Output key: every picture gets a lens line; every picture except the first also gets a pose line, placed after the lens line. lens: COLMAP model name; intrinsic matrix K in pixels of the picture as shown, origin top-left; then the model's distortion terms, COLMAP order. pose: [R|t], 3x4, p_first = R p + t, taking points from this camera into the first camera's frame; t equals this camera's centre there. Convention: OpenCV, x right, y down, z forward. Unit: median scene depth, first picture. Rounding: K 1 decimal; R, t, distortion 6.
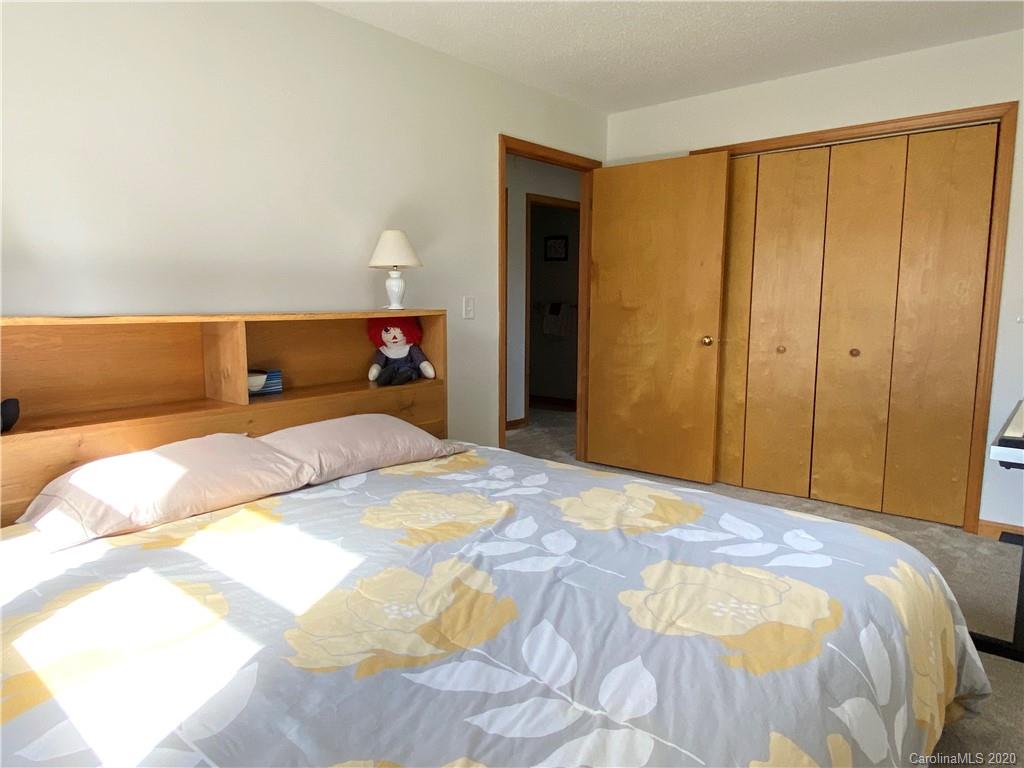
lens RADIAL K [[656.9, 0, 510.1], [0, 656.9, 382.0], [0, 0, 1]] dist [0.032326, -0.018875]
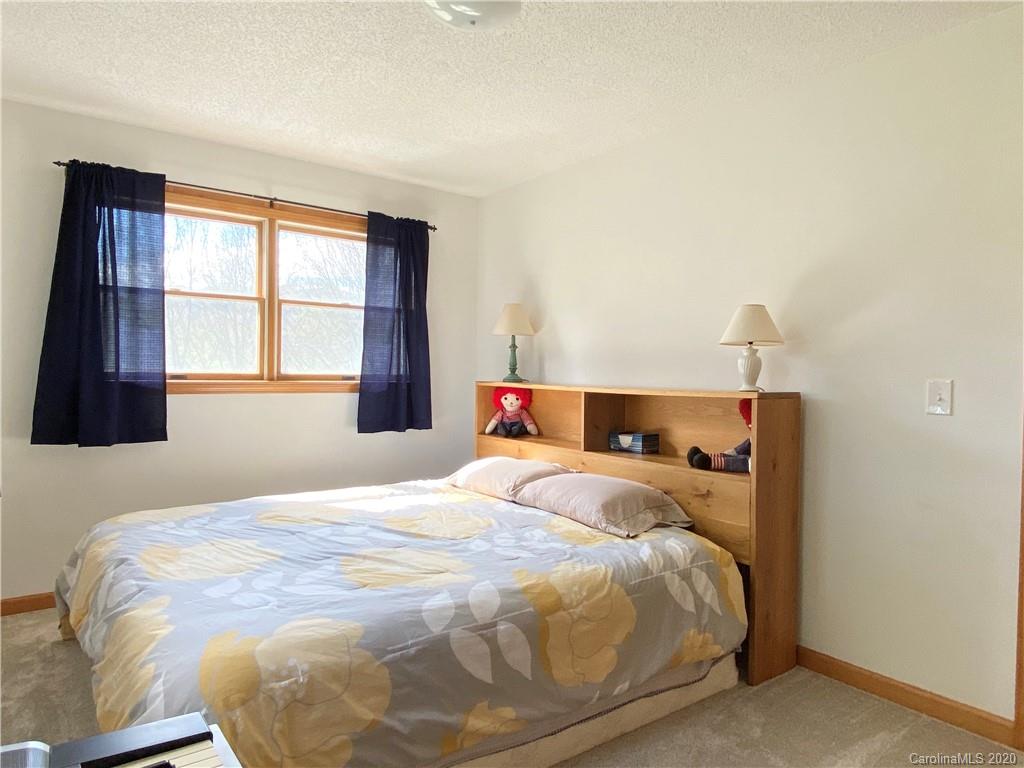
lens RADIAL K [[656.9, 0, 515.1], [0, 656.9, 390.4], [0, 0, 1]] dist [0.032326, -0.018875]
pose [[-0.216916, 0.024122, -0.975892, 1.193905], [-0.138480, 0.988824, 0.055222, -0.181124], [0.966318, 0.147120, -0.211151, 1.372378]]
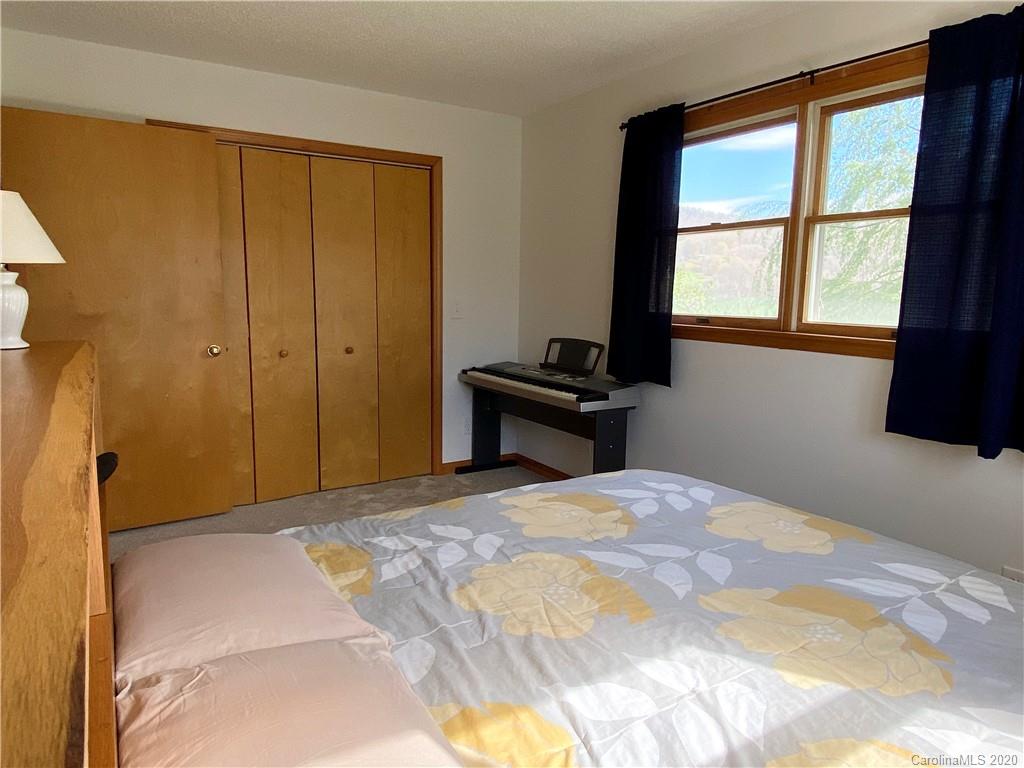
lens RADIAL K [[656.9, 0, 518.9], [0, 656.9, 377.4], [0, 0, 1]] dist [0.032326, -0.018875]
pose [[0.296269, -0.133658, 0.945706, -0.847153], [0.110734, 0.988289, 0.104986, -0.155698], [-0.948664, 0.073618, 0.307600, 0.733246]]
